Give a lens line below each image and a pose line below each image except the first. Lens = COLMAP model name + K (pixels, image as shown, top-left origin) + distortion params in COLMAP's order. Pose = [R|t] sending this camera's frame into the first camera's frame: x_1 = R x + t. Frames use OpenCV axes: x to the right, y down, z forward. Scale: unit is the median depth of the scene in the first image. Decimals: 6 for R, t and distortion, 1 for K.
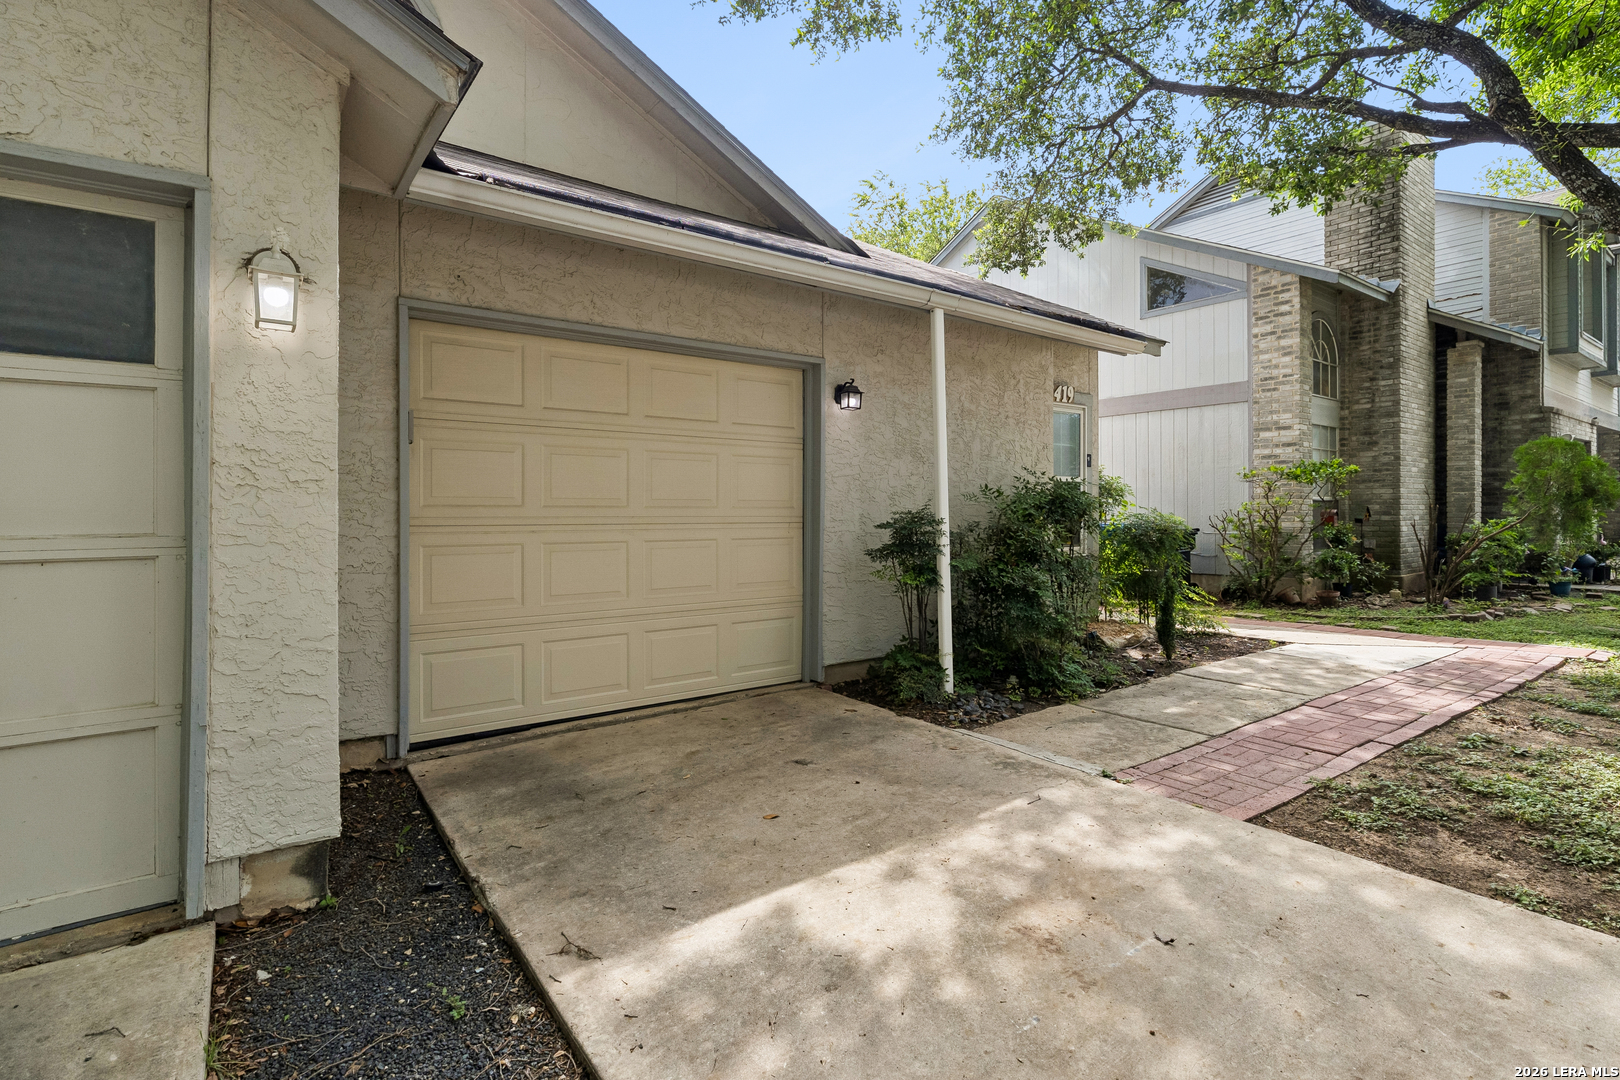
lens RADIAL K [[783.4, 0, 812.4], [0, 783.4, 530.4], [0, 0, 1]] dist [-0.001348, 0.000144]
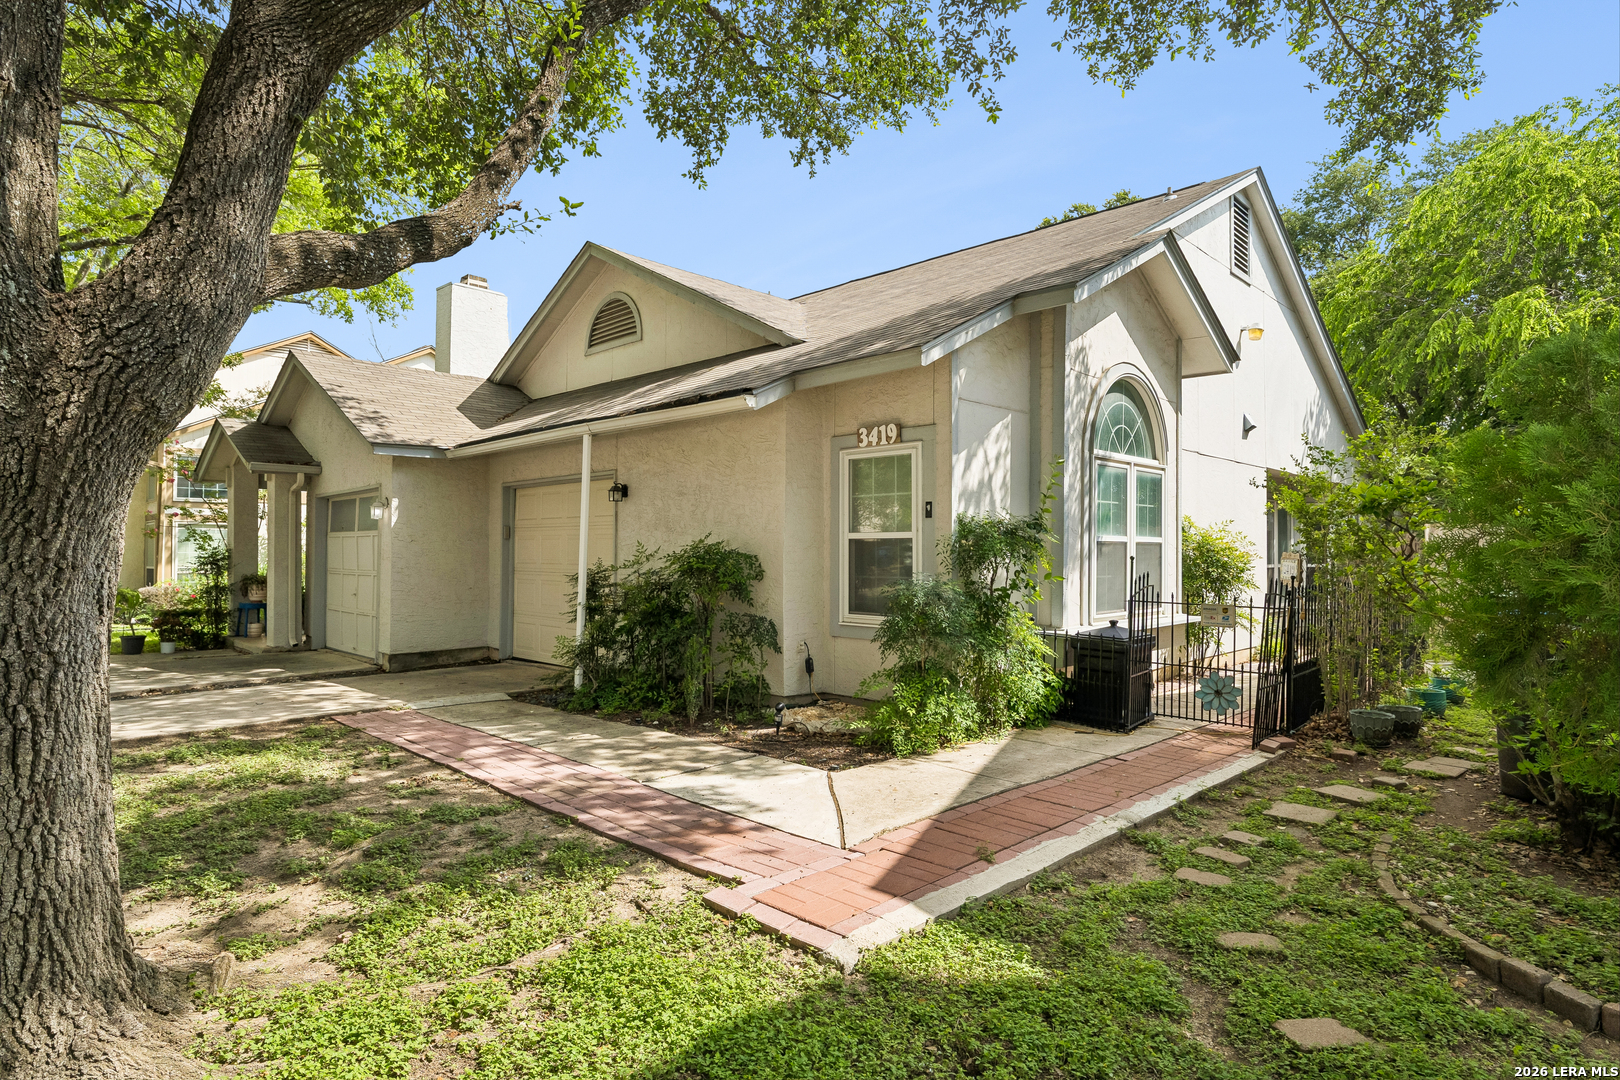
lens RADIAL K [[892.7, 0, 810.0], [0, 892.7, 540.0], [0, 0, 1]] dist [-0.004719, -0.000293]
pose [[0.148610, -0.008501, -0.988859, 1.956820], [-0.020625, 0.999719, -0.011694, -0.073355], [0.988681, 0.022133, 0.148393, 1.206822]]
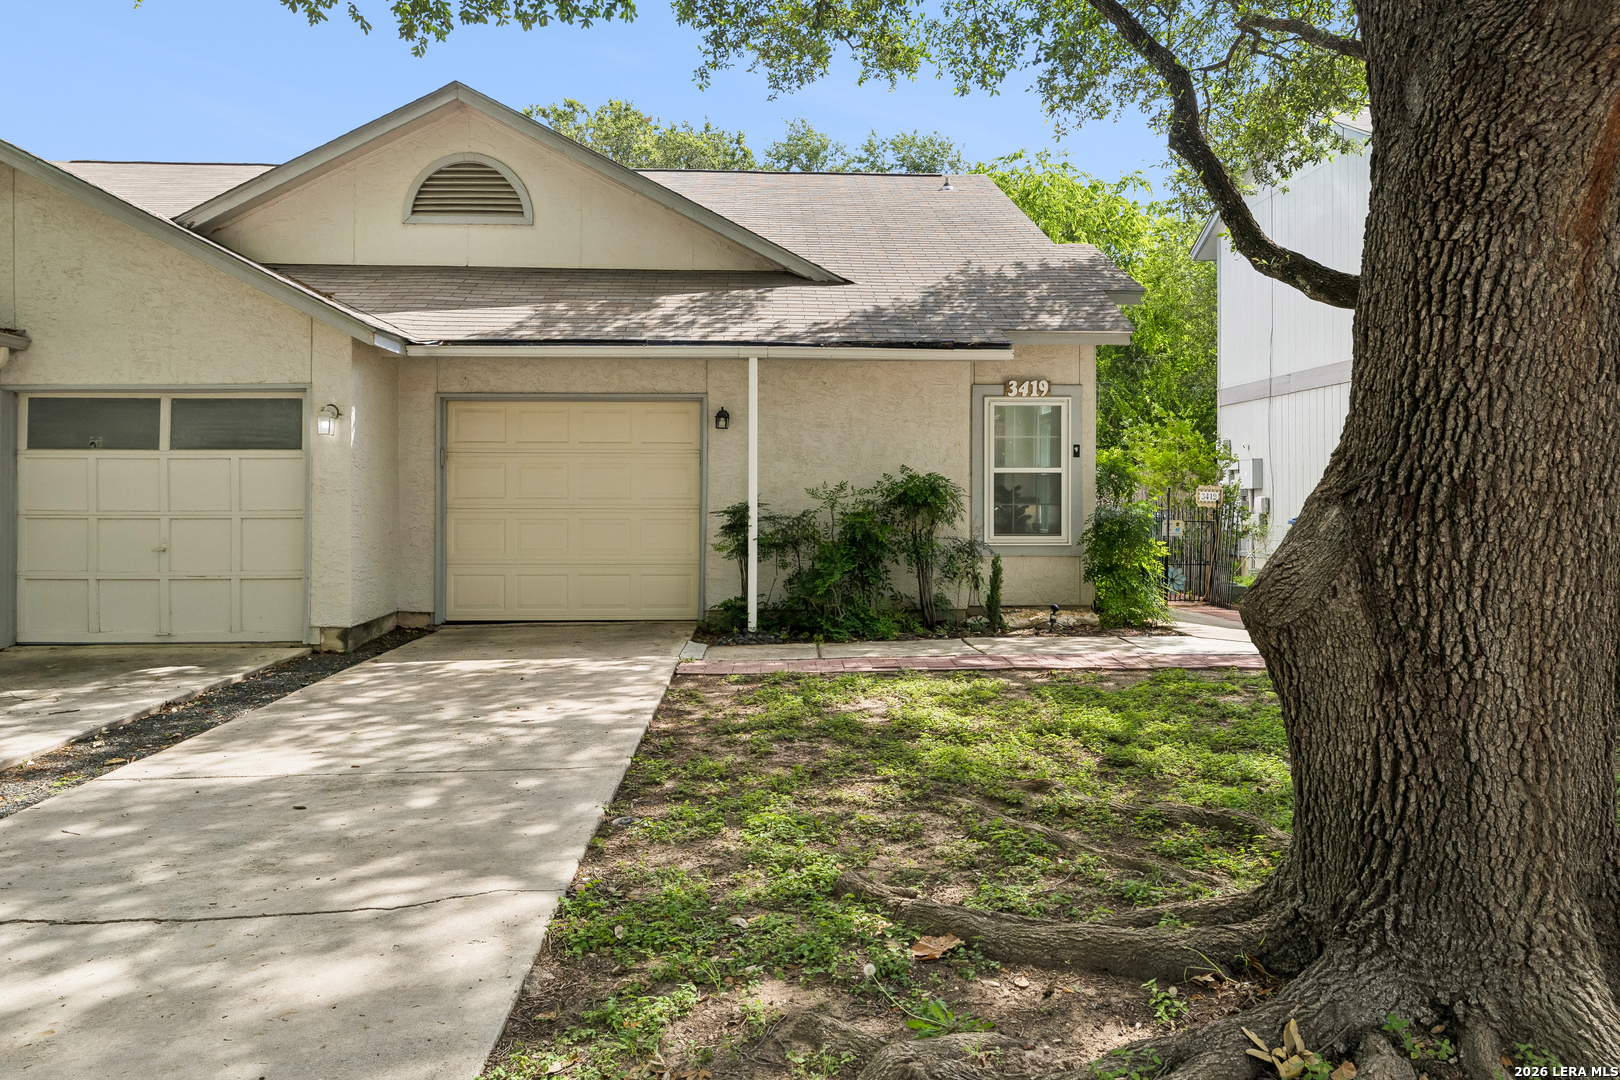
lens RADIAL K [[1158.6, 0, 810.0], [0, 1158.6, 540.0], [0, 0, 1]] dist [0.000837, 0.001934]
pose [[0.826930, 0.024123, -0.561788, 1.463397], [-0.015054, 0.999671, 0.020766, -0.000109], [0.562104, -0.008715, 0.827021, -0.688470]]
